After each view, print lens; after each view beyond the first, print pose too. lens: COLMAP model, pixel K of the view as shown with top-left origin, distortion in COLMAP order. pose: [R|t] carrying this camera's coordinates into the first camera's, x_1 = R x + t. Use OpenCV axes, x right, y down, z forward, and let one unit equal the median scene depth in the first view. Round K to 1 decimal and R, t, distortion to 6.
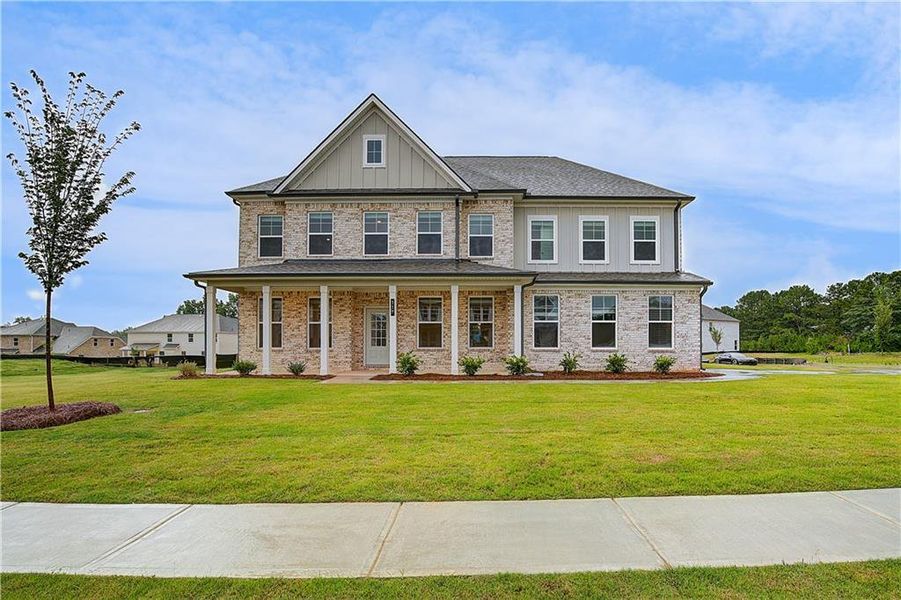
lens RADIAL K [[427.0, 0, 450.5], [0, 427.0, 300.0], [0, 0, 1]] dist [-0.020372, -0.000040]
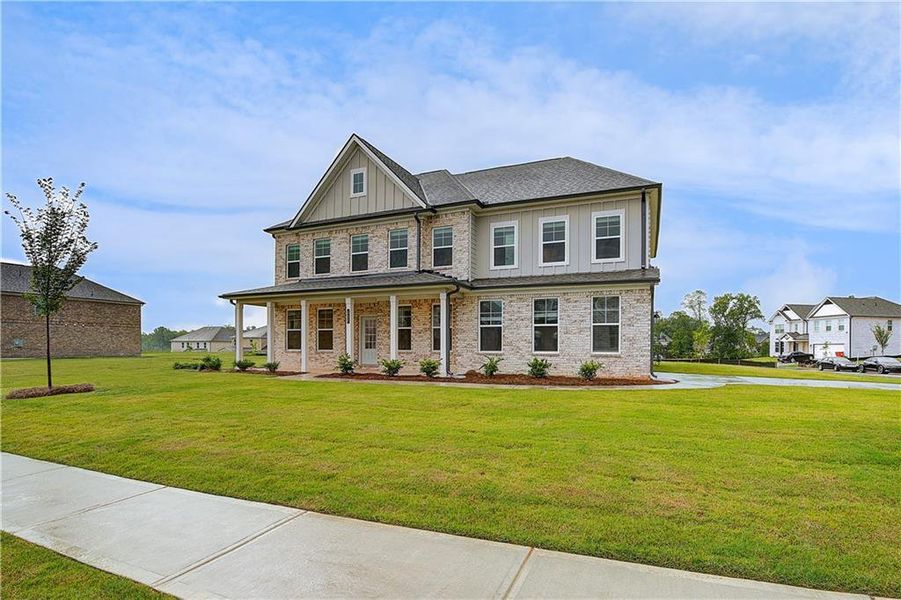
lens RADIAL K [[427.0, 0, 450.5], [0, 427.0, 300.0], [0, 0, 1]] dist [-0.020372, -0.000040]
pose [[0.928933, -0.038406, -0.368250, 0.481069], [0.035610, 0.999262, -0.014387, -0.000951], [0.368531, 0.000251, 0.929616, 0.002162]]
